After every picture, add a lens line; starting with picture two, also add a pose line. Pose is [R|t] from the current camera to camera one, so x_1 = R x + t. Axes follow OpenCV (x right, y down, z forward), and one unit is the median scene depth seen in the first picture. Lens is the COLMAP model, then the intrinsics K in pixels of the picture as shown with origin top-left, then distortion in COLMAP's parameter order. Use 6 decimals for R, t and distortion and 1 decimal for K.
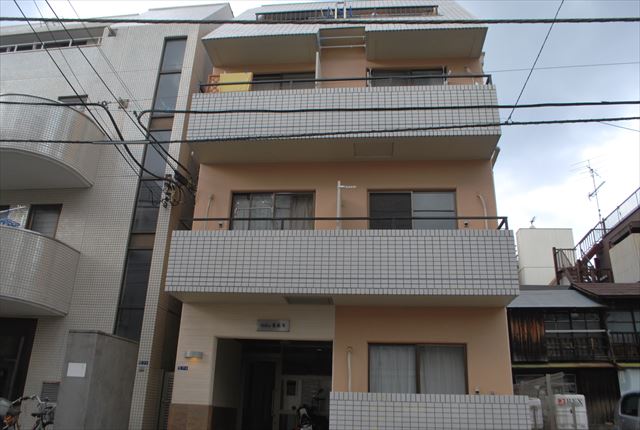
lens RADIAL K [[507.2, 0, 319.6], [0, 507.2, 222.2], [0, 0, 1]] dist [-0.075326, 0.007600]
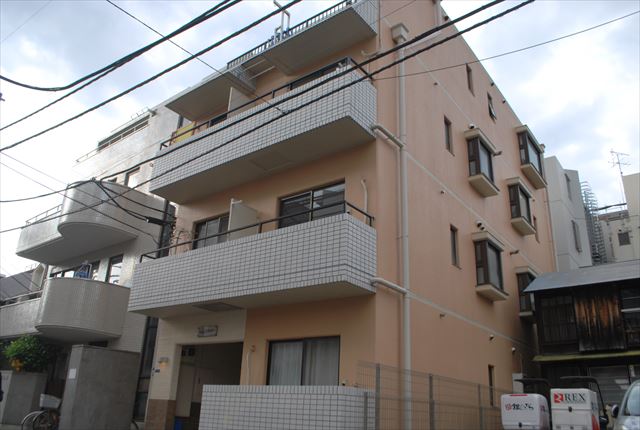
lens RADIAL K [[507.2, 0, 319.6], [0, 507.2, 222.2], [0, 0, 1]] dist [-0.075326, 0.007600]
pose [[0.850286, -0.186070, -0.492332, 0.746178], [0.172597, 0.982272, -0.073152, 0.085813], [0.497216, -0.022775, 0.867328, 0.121772]]
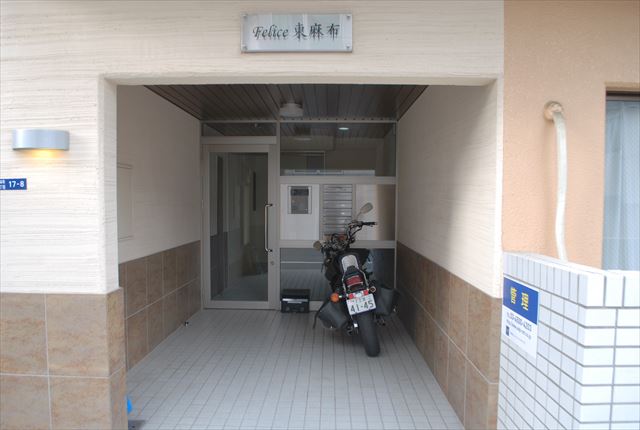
lens RADIAL K [[507.2, 0, 319.6], [0, 507.2, 222.2], [0, 0, 1]] dist [-0.075326, 0.007600]
pose [[0.996633, -0.033346, 0.074908, -0.103234], [0.000499, 0.916018, 0.401137, 0.186713], [-0.081994, -0.399748, 0.912950, 0.682766]]
